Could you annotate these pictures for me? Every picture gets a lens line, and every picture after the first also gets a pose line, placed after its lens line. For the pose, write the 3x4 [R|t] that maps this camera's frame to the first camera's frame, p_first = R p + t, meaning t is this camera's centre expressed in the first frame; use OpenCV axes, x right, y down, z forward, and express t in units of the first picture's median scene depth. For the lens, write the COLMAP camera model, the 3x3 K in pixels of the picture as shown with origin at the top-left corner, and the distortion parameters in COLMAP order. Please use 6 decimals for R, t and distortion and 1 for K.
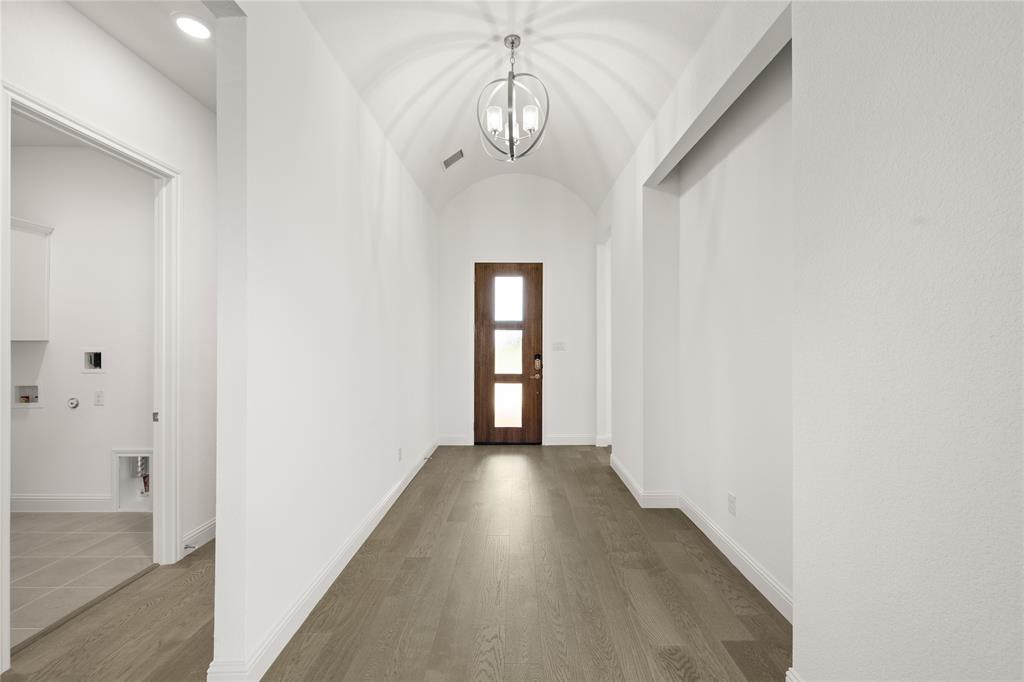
lens RADIAL K [[405.5, 0, 510.5], [0, 405.5, 339.8], [0, 0, 1]] dist [0.002905, -0.000778]
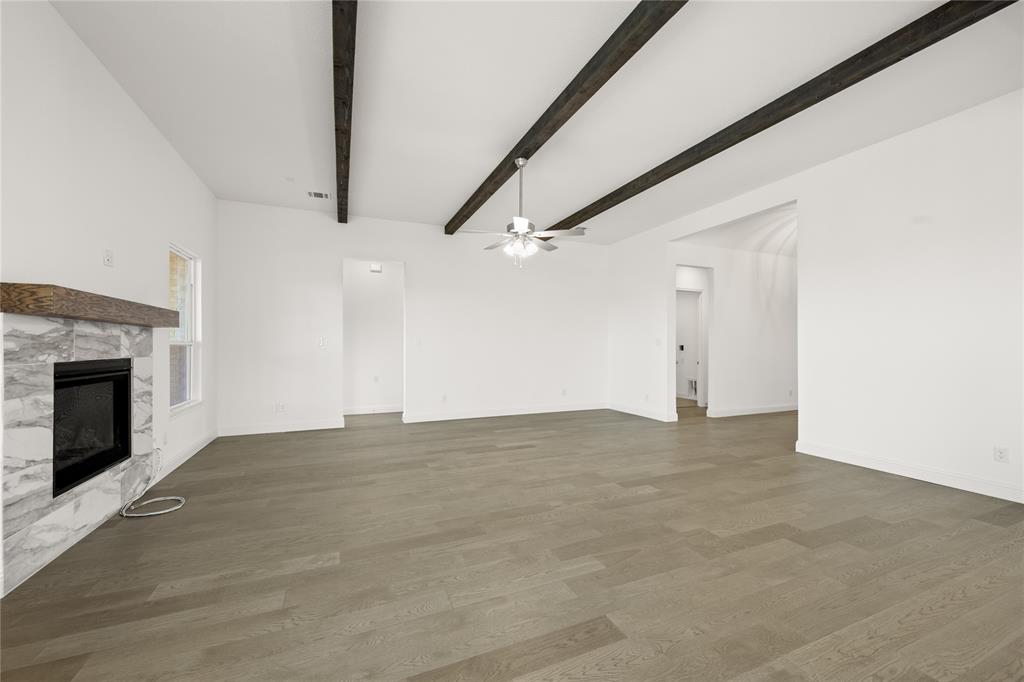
lens RADIAL K [[405.5, 0, 512.5], [0, 405.5, 345.8], [0, 0, 1]] dist [0.002905, -0.000778]
pose [[0.405294, -0.002430, -0.914183, 1.235095], [-0.000968, 0.999995, -0.003087, 0.046320], [0.914186, 0.002136, 0.405290, -1.384648]]
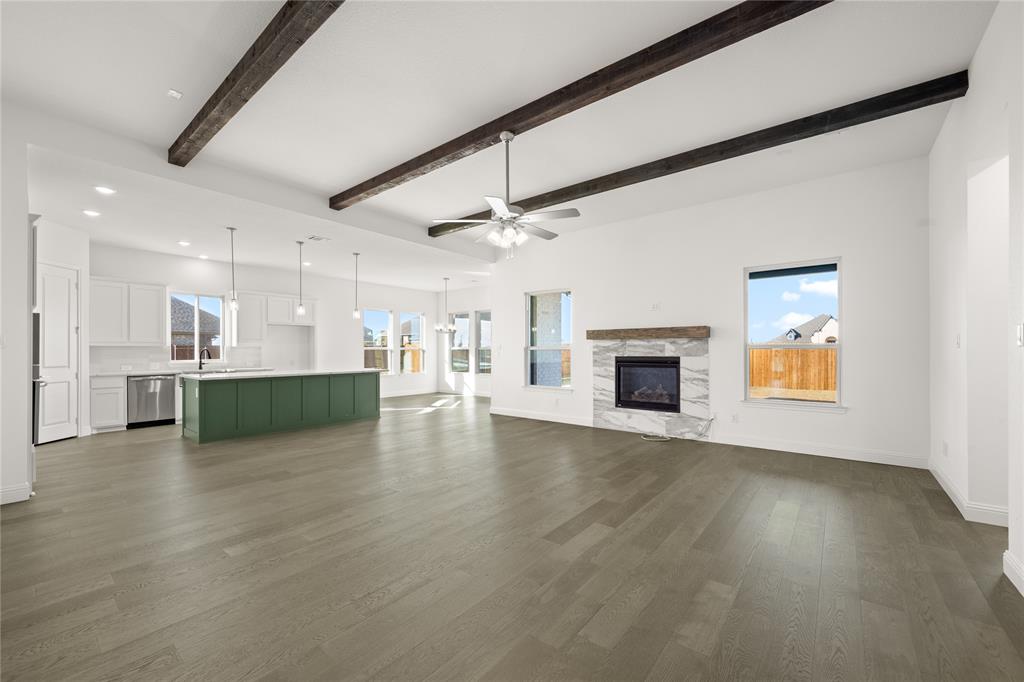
lens RADIAL K [[405.5, 0, 512.6], [0, 405.5, 347.8], [0, 0, 1]] dist [0.002905, -0.000778]
pose [[-0.790541, 0.003953, 0.612397, -0.589884], [0.001634, 0.999989, -0.004346, 0.042145], [-0.612407, -0.002435, -0.790539, 0.011938]]
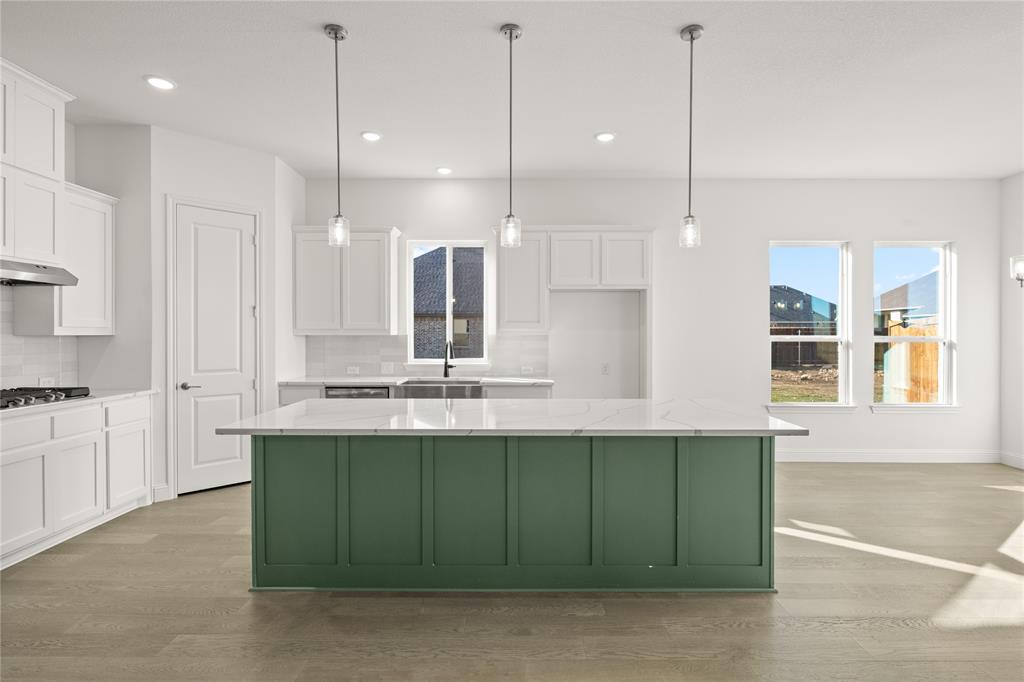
lens RADIAL K [[513.1, 0, 514.3], [0, 513.1, 336.0], [0, 0, 1]] dist [-0.001471, 0.002695]
pose [[-0.014135, -0.007341, 0.999873, 0.608878], [-0.000250, 0.999973, 0.007339, 0.010994], [-0.999900, -0.000146, -0.014136, -0.923547]]
